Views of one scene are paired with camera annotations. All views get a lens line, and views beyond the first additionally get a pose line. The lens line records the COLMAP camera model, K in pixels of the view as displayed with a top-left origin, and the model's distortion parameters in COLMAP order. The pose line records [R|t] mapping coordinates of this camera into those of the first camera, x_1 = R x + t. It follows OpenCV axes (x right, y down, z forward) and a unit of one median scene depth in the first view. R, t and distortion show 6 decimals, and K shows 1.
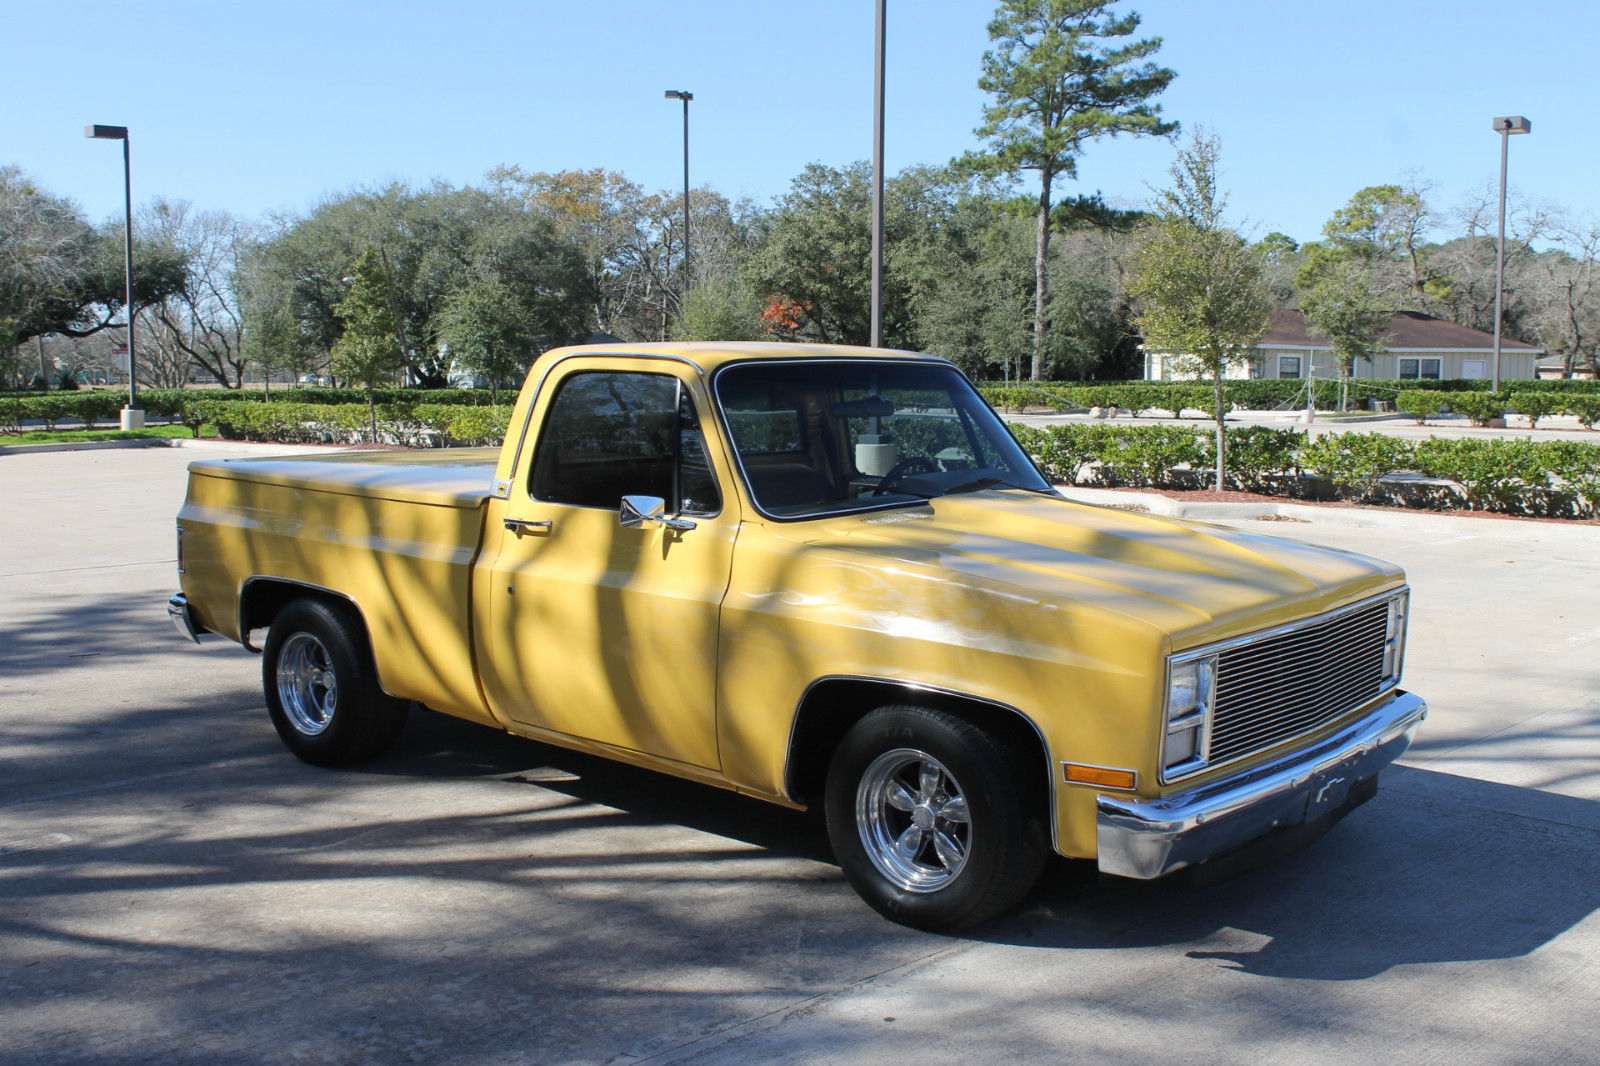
lens RADIAL K [[1676.8, 0, 806.4], [0, 1676.8, 552.3], [0, 0, 1]] dist [-0.088459, 0.000000]
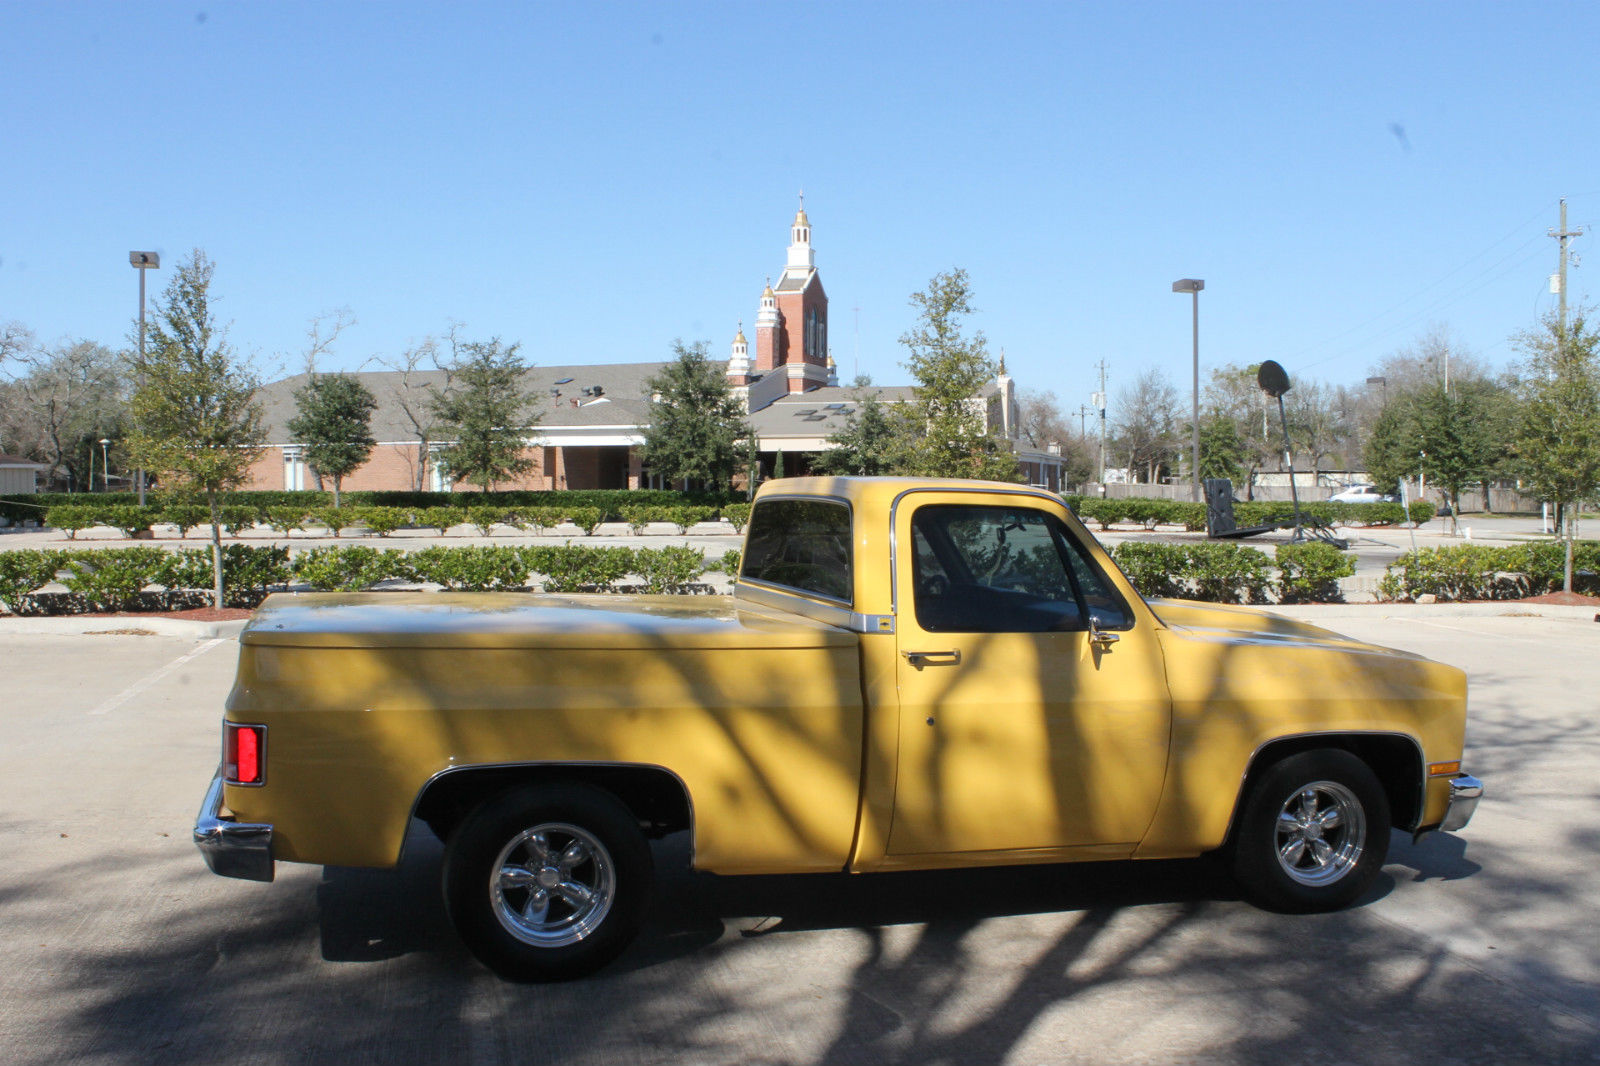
lens RADIAL K [[1565.7, 0, 809.2], [0, 1565.7, 568.0], [0, 0, 1]] dist [-0.091467, 0.000000]
pose [[0.554654, -0.047947, 0.830698, -0.873766], [0.092621, 0.995692, -0.004372, -0.063746], [-0.826910, 0.079366, 0.556706, 0.459143]]
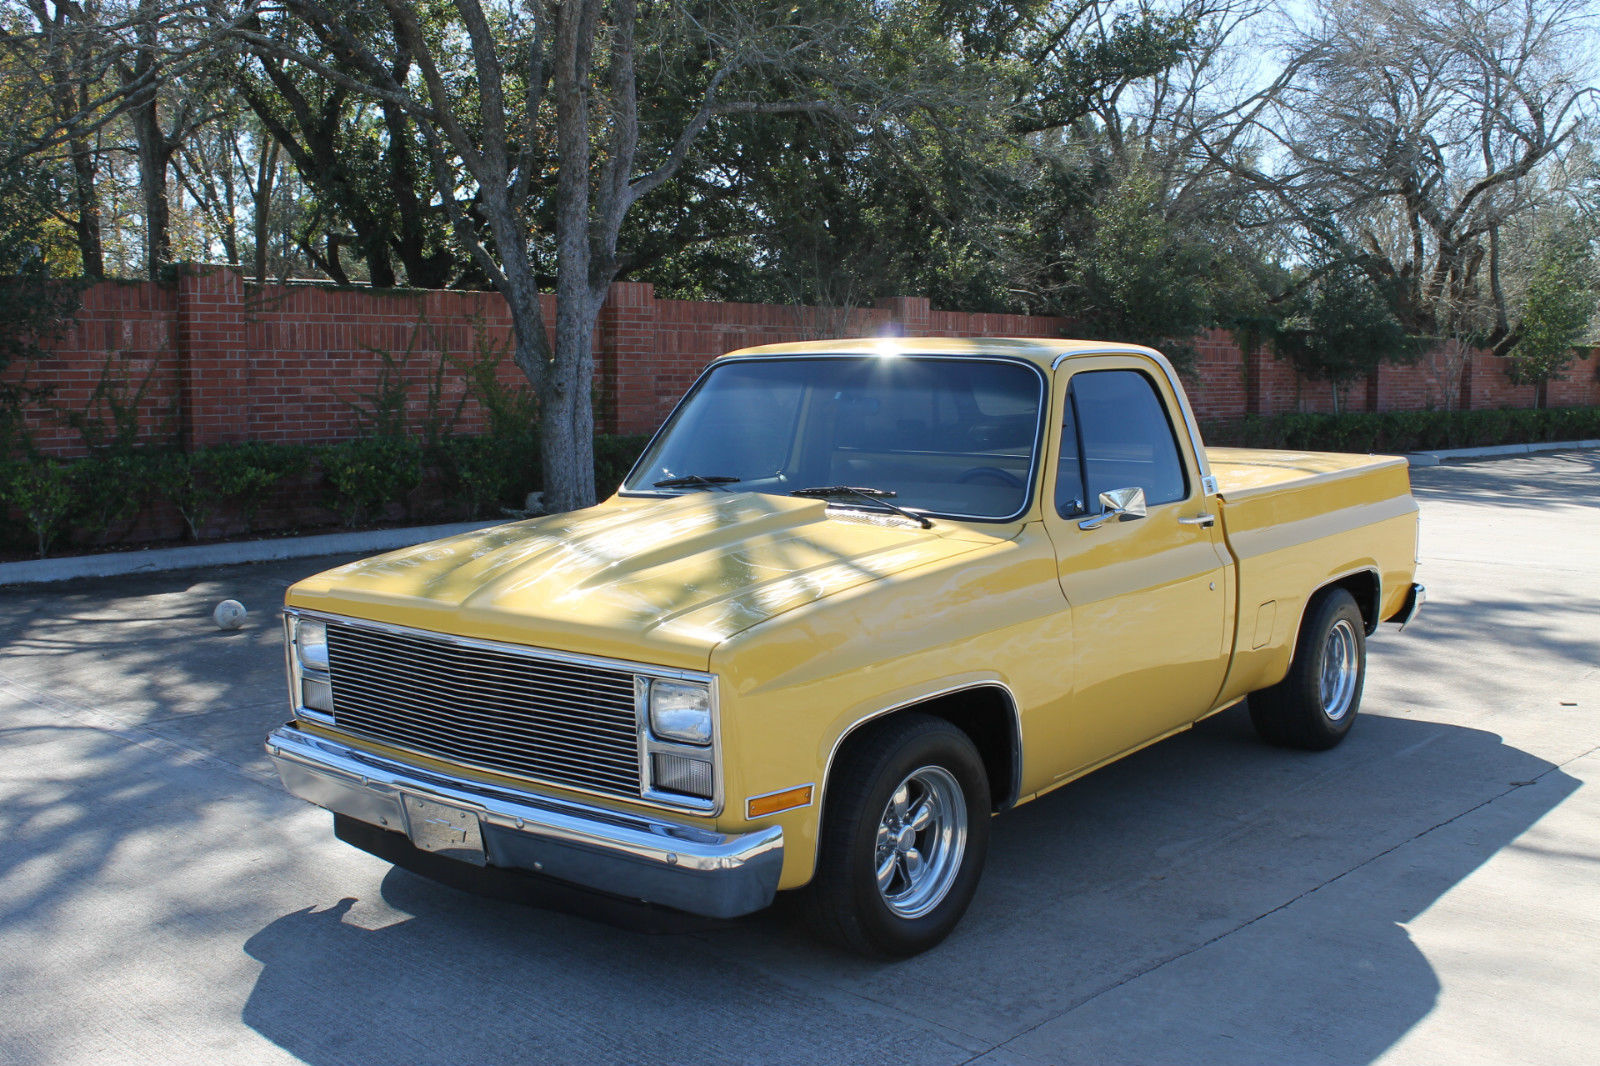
lens RADIAL K [[1676.8, 0, 836.0], [0, 1676.8, 542.9], [0, 0, 1]] dist [-0.088459, 0.000000]
pose [[0.022345, 0.107375, -0.993967, 0.909674], [-0.117326, 0.987627, 0.104052, -0.098203], [0.992842, 0.114293, 0.034667, 0.878861]]
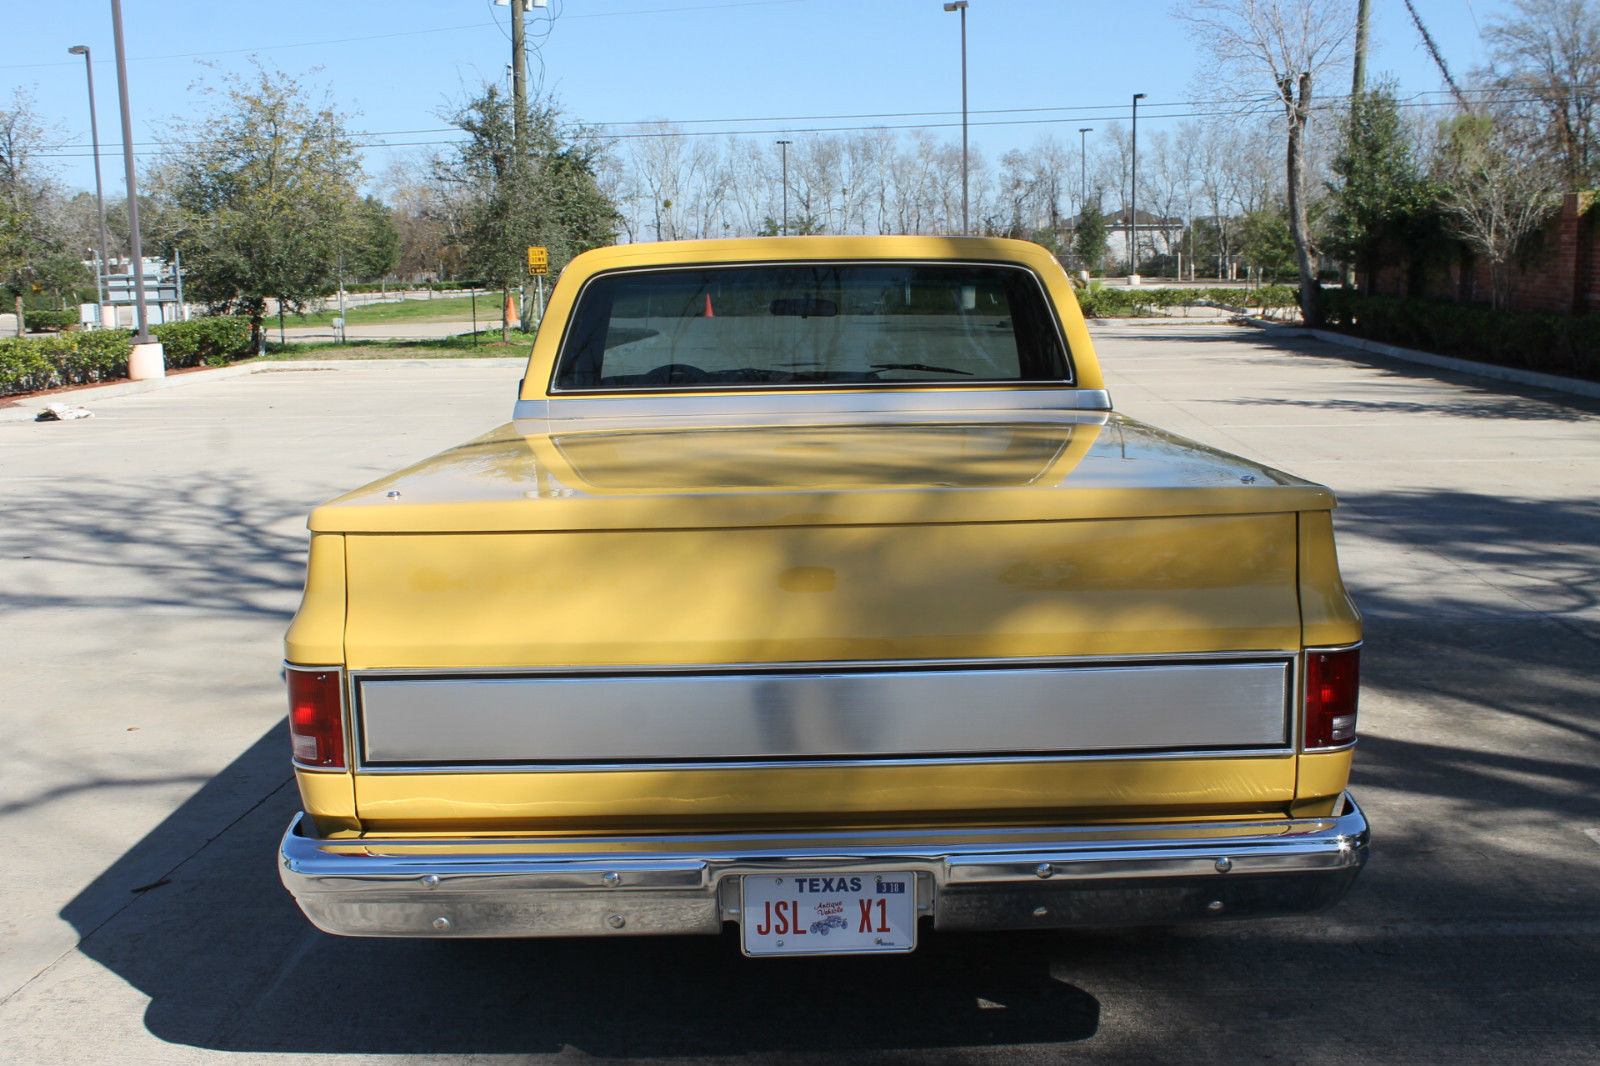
lens RADIAL K [[1565.7, 0, 808.1], [0, 1565.7, 549.9], [0, 0, 1]] dist [-0.091467, 0.000000]
pose [[-0.648159, -0.131036, 0.750147, -0.639849], [0.104381, 0.960498, 0.257971, -0.171833], [-0.754317, 0.245507, -0.608877, 1.473435]]
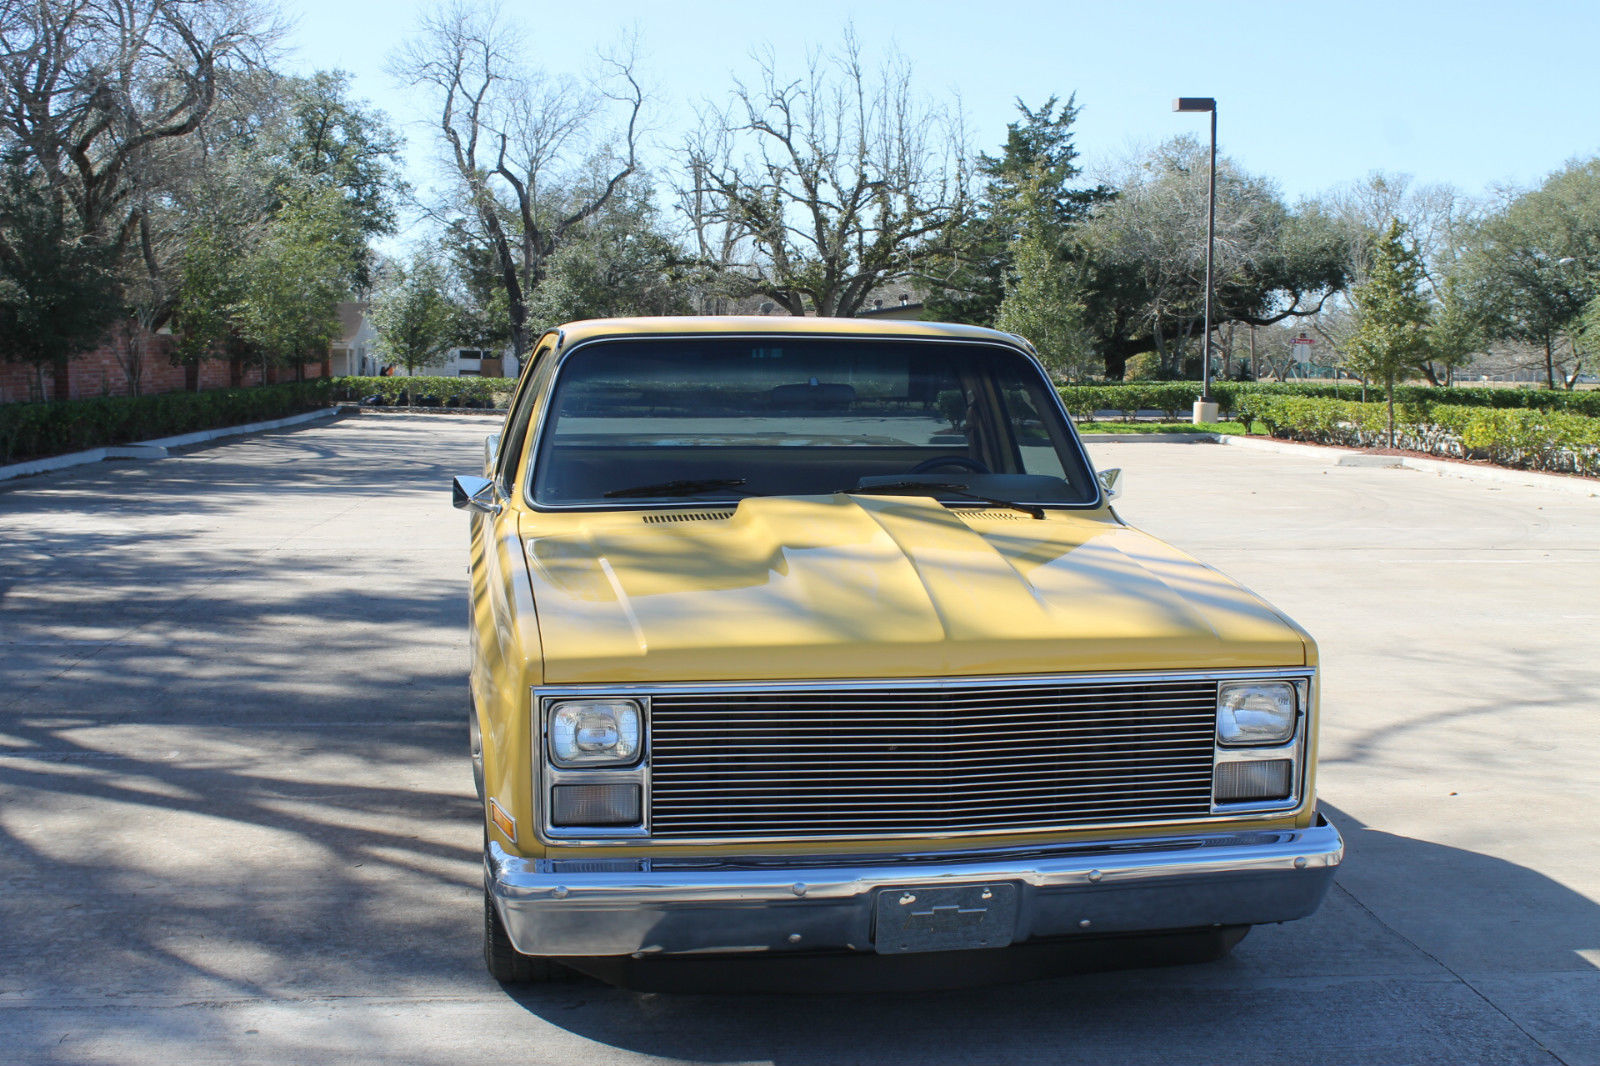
lens RADIAL K [[1897.7, 0, 819.1], [0, 1897.7, 585.2], [0, 0, 1]] dist [-0.067044, 0.000000]
pose [[0.765602, 0.085196, -0.637648, 0.600059], [-0.081407, 0.996054, 0.035340, -0.021045], [0.638143, 0.024853, 0.769517, 0.241985]]
